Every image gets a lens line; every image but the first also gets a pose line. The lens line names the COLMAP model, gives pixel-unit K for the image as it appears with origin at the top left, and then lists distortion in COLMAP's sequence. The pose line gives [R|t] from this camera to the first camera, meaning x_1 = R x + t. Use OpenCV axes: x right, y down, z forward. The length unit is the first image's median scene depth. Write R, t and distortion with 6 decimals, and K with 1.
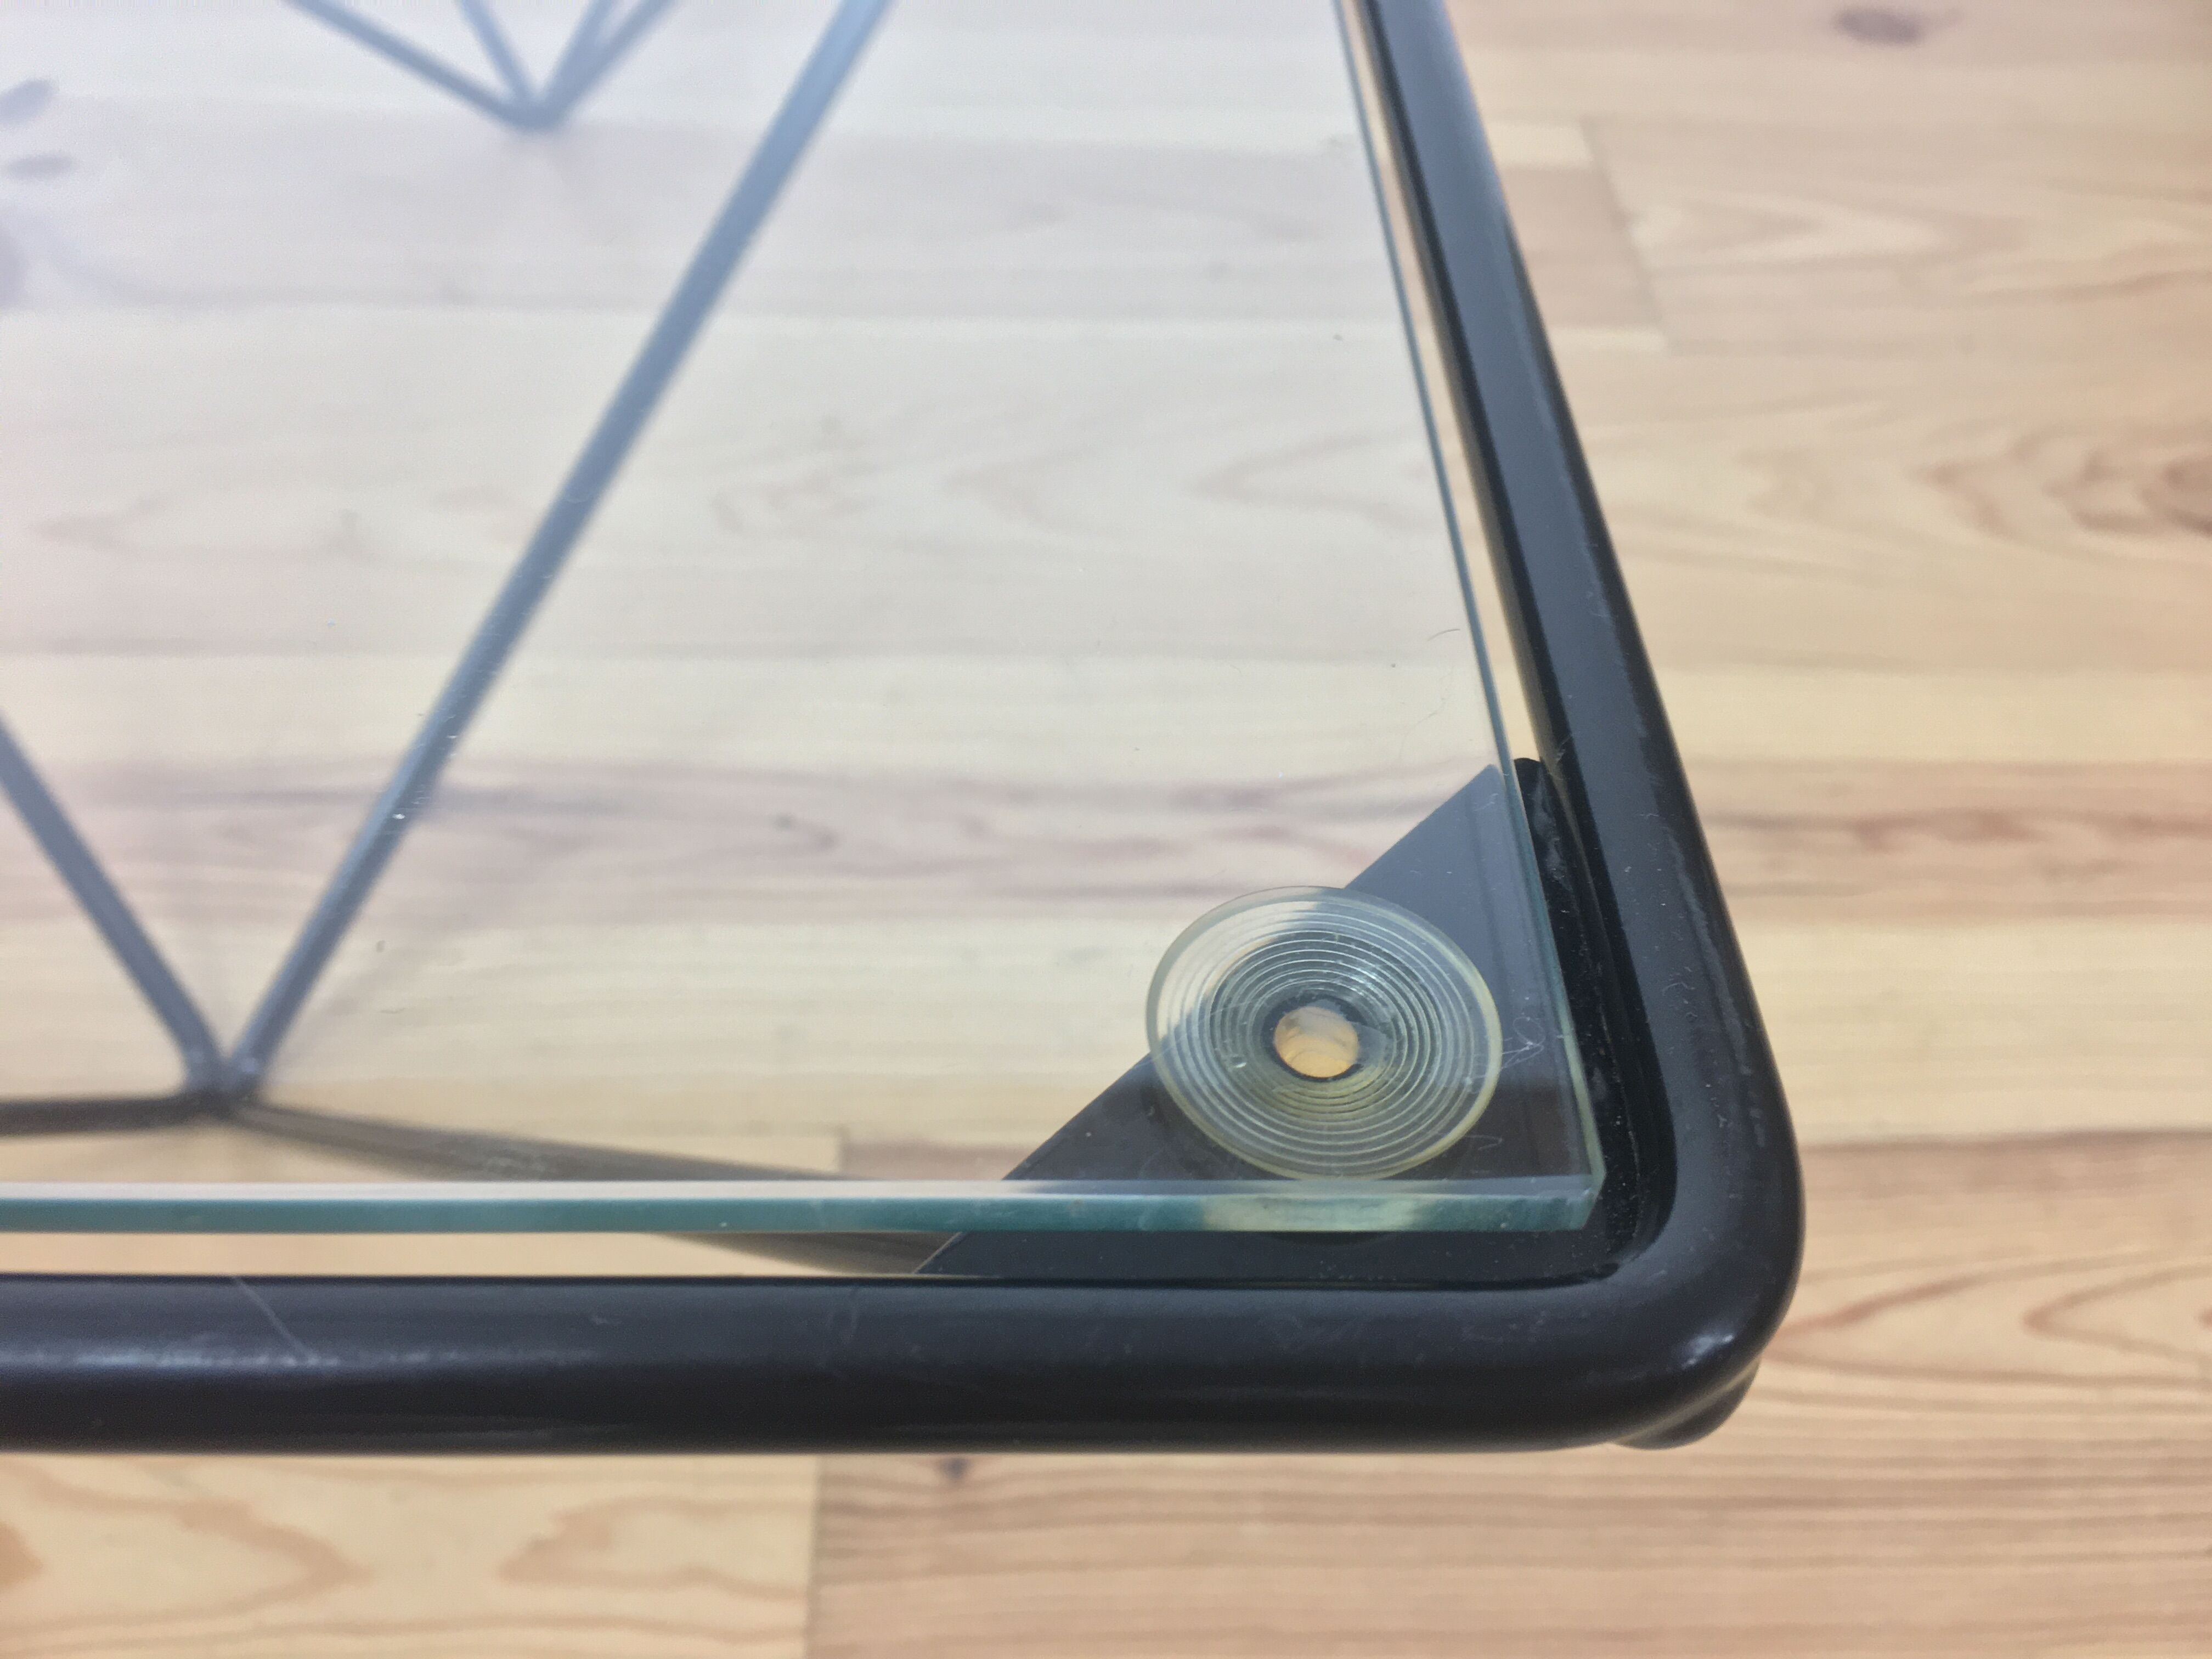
lens RADIAL K [[1955.8, 0, 1106.0], [0, 1955.8, 829.5], [0, 0, 1]] dist [0.044723, -0.124638]
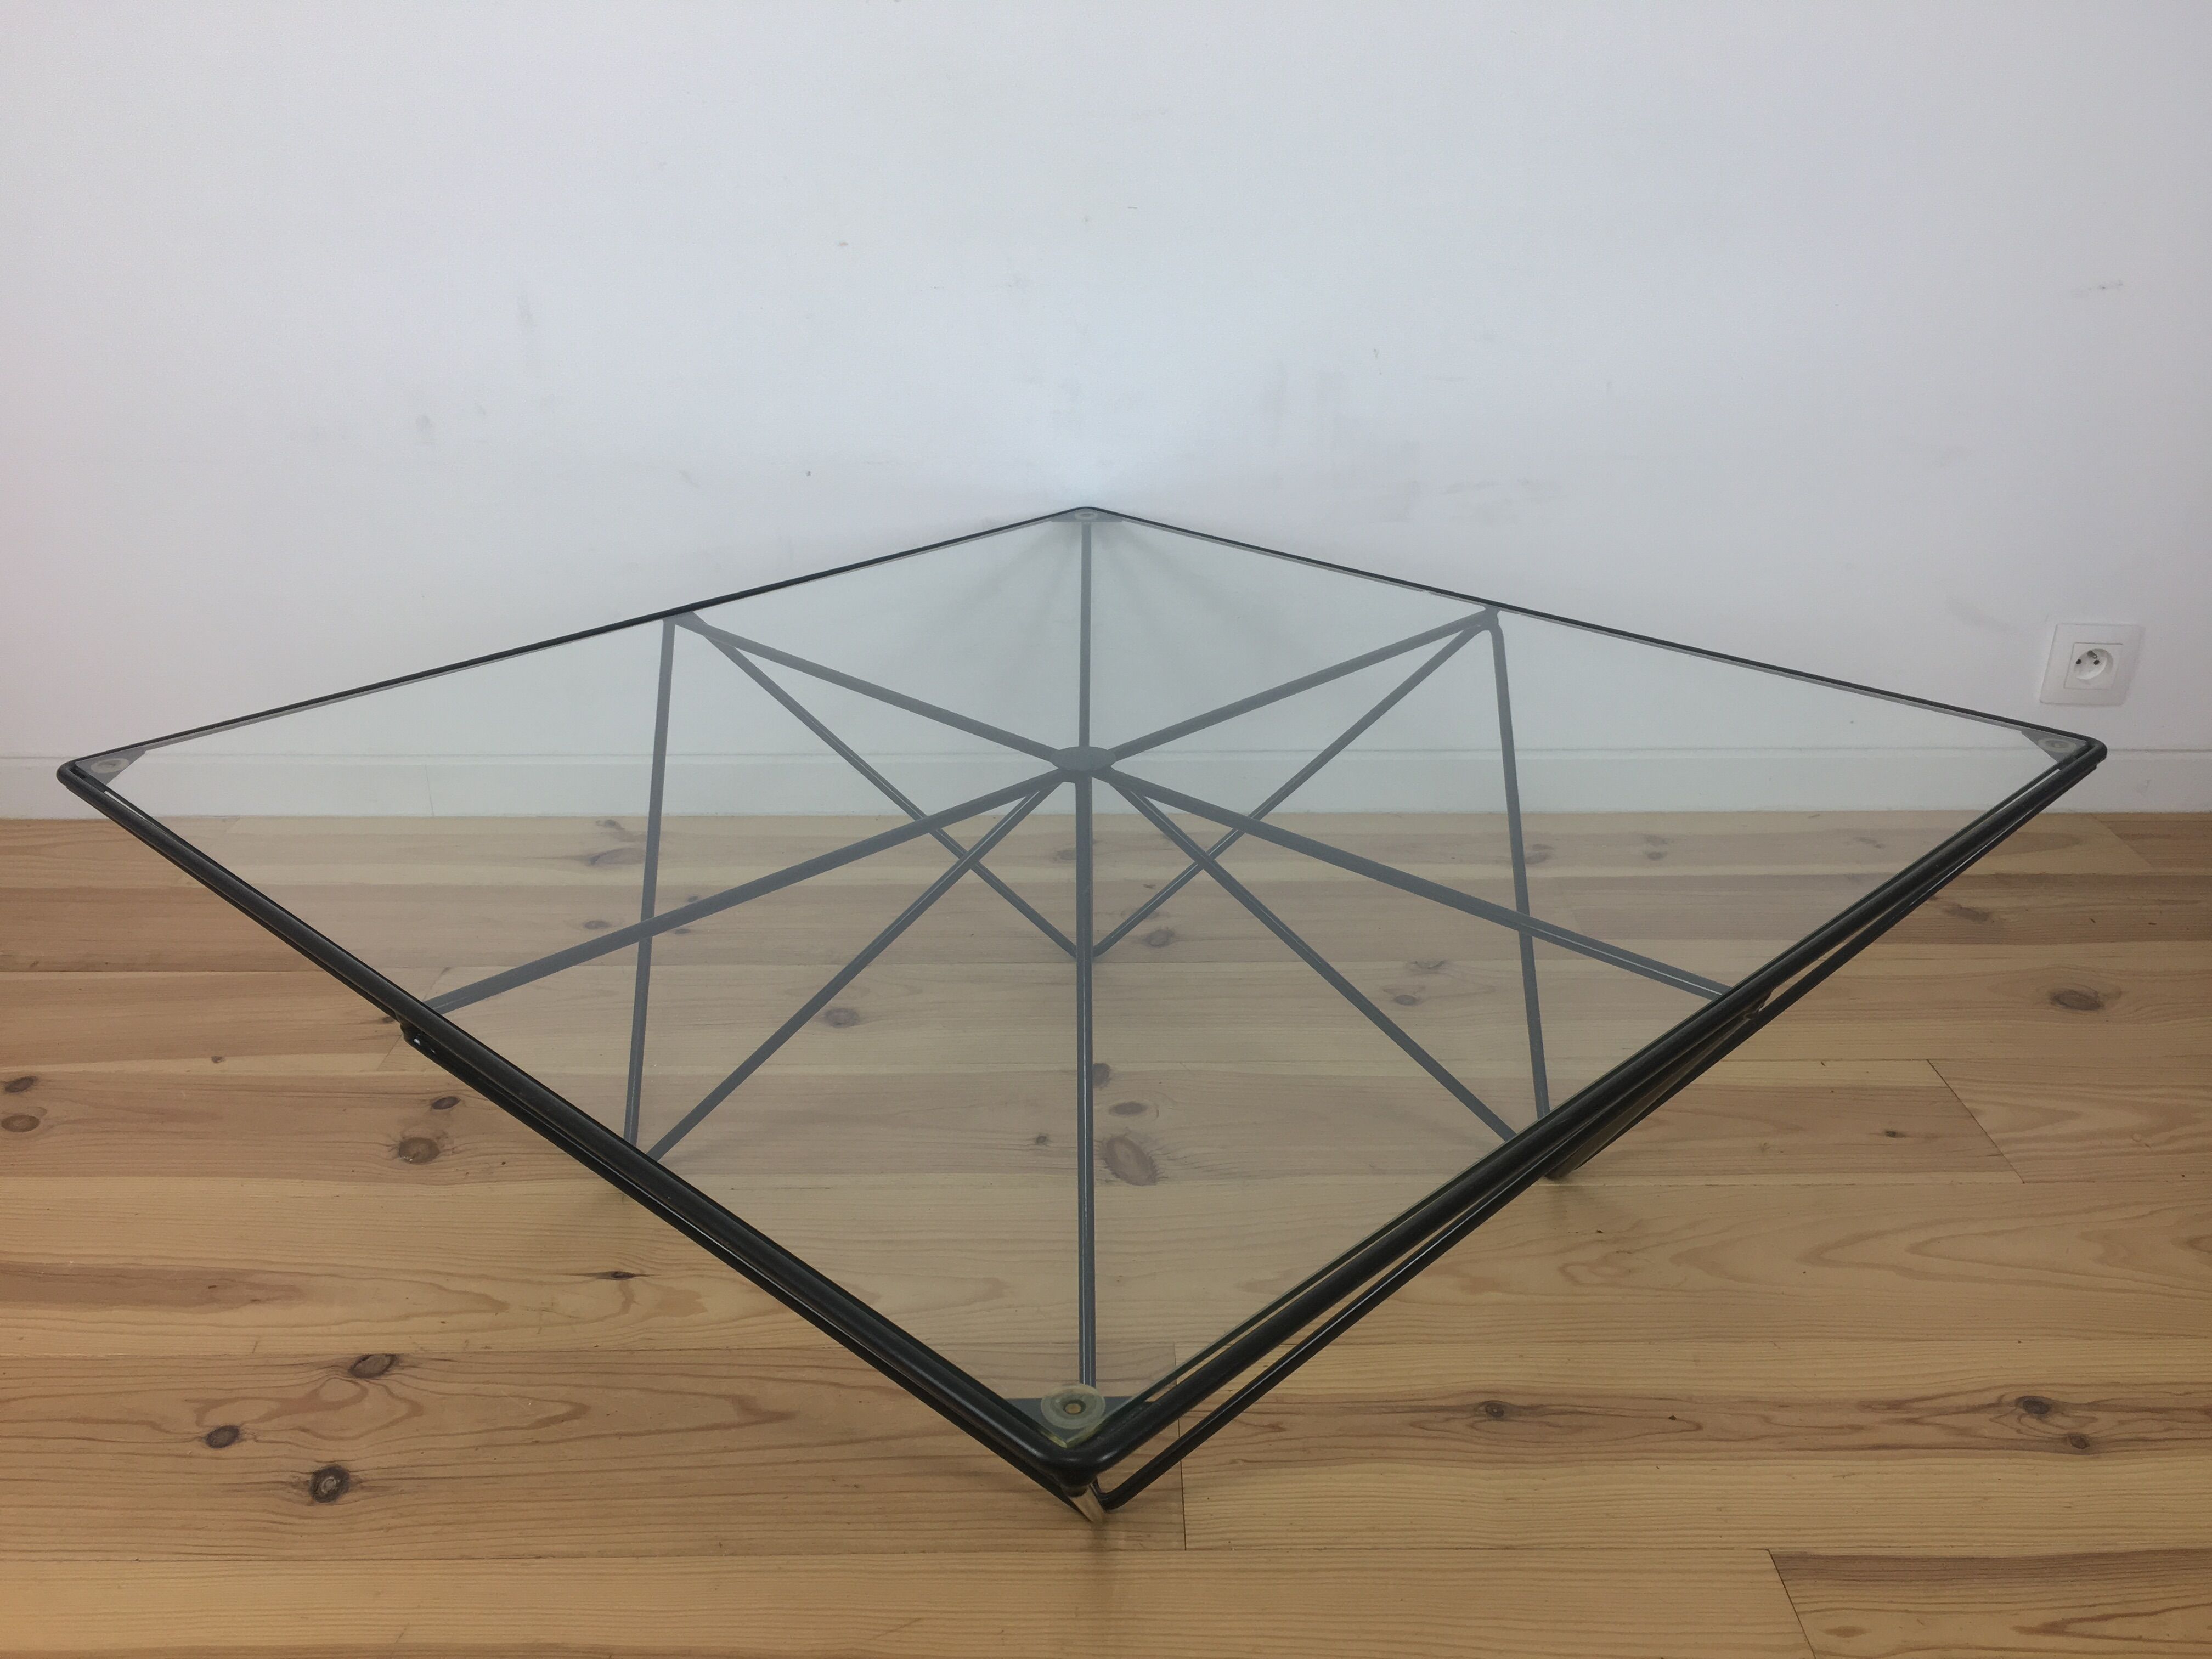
lens RADIAL K [[1915.6, 0, 1106.0], [0, 1915.6, 829.5], [0, 0, 1]] dist [0.079766, -0.134967]
pose [[0.998294, -0.039003, -0.043438, -0.645299], [0.017232, 0.907791, -0.419069, 0.275060], [0.055778, 0.417606, 0.906915, -1.139144]]
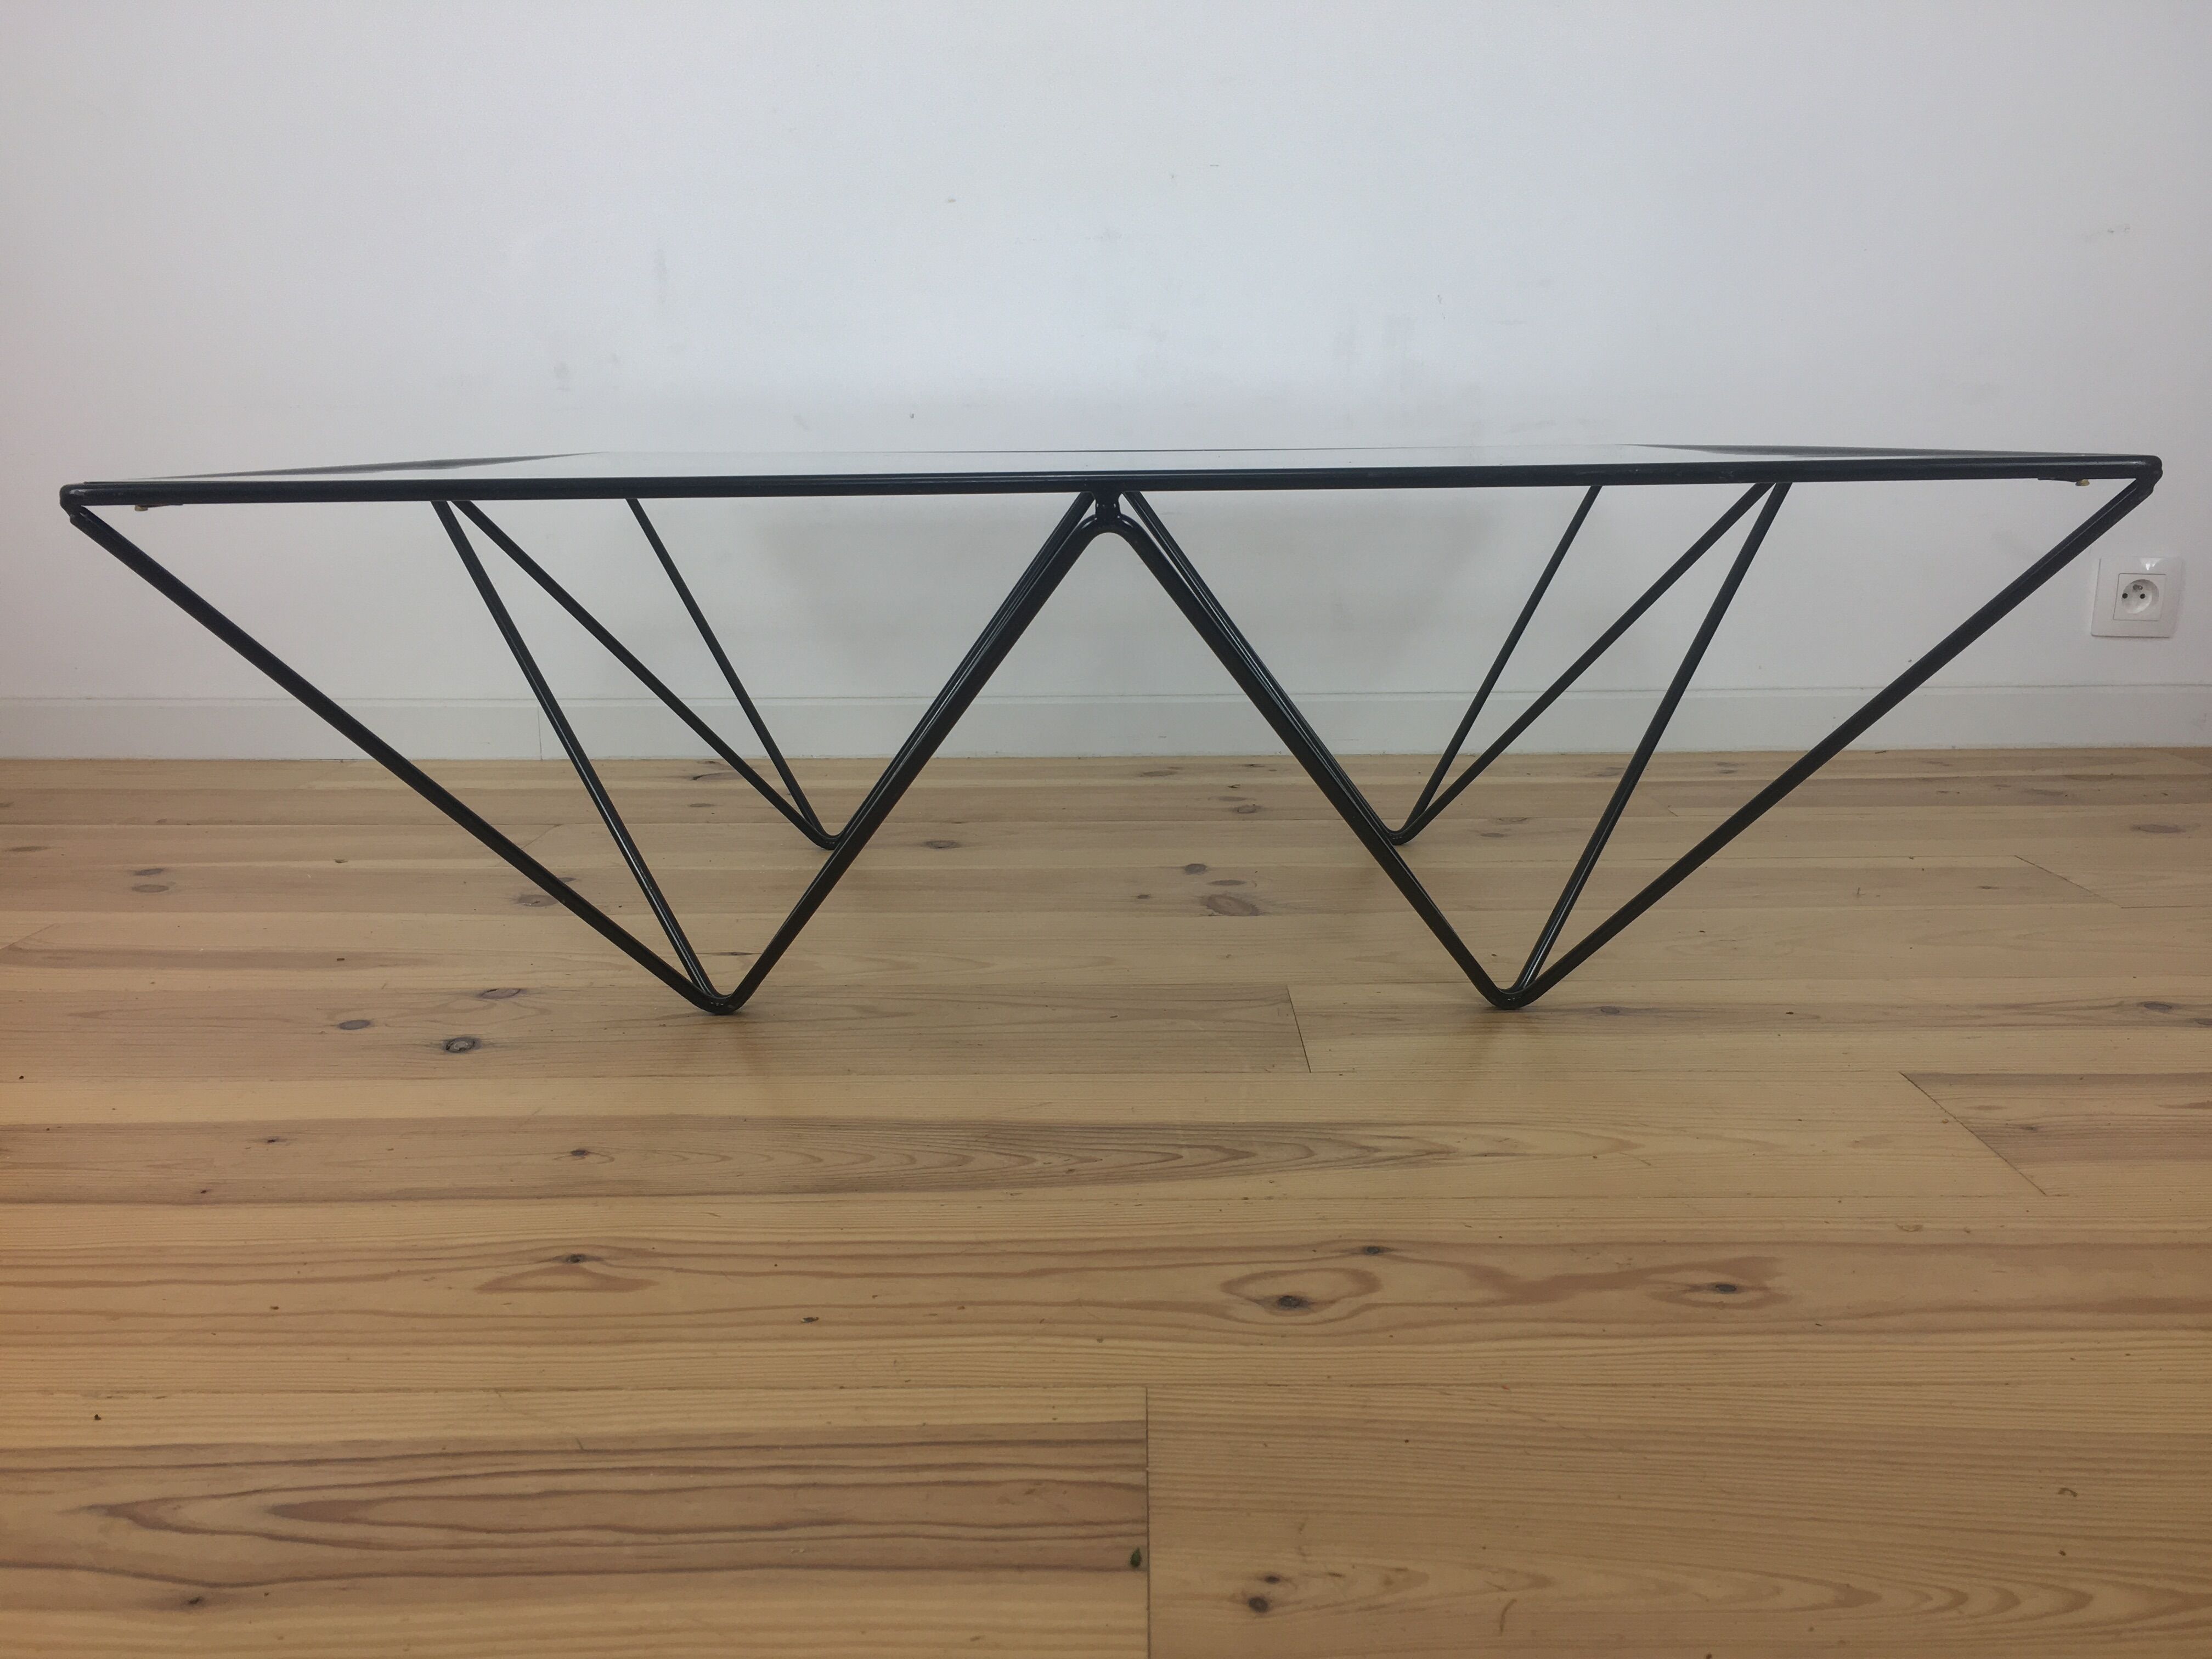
lens RADIAL K [[1915.6, 0, 1106.0], [0, 1915.6, 829.5], [0, 0, 1]] dist [0.079766, -0.134967]
pose [[0.997454, -0.047649, -0.053061, -0.764762], [0.006727, 0.803584, -0.595153, 1.042967], [0.070998, 0.593281, 0.801858, -0.801235]]
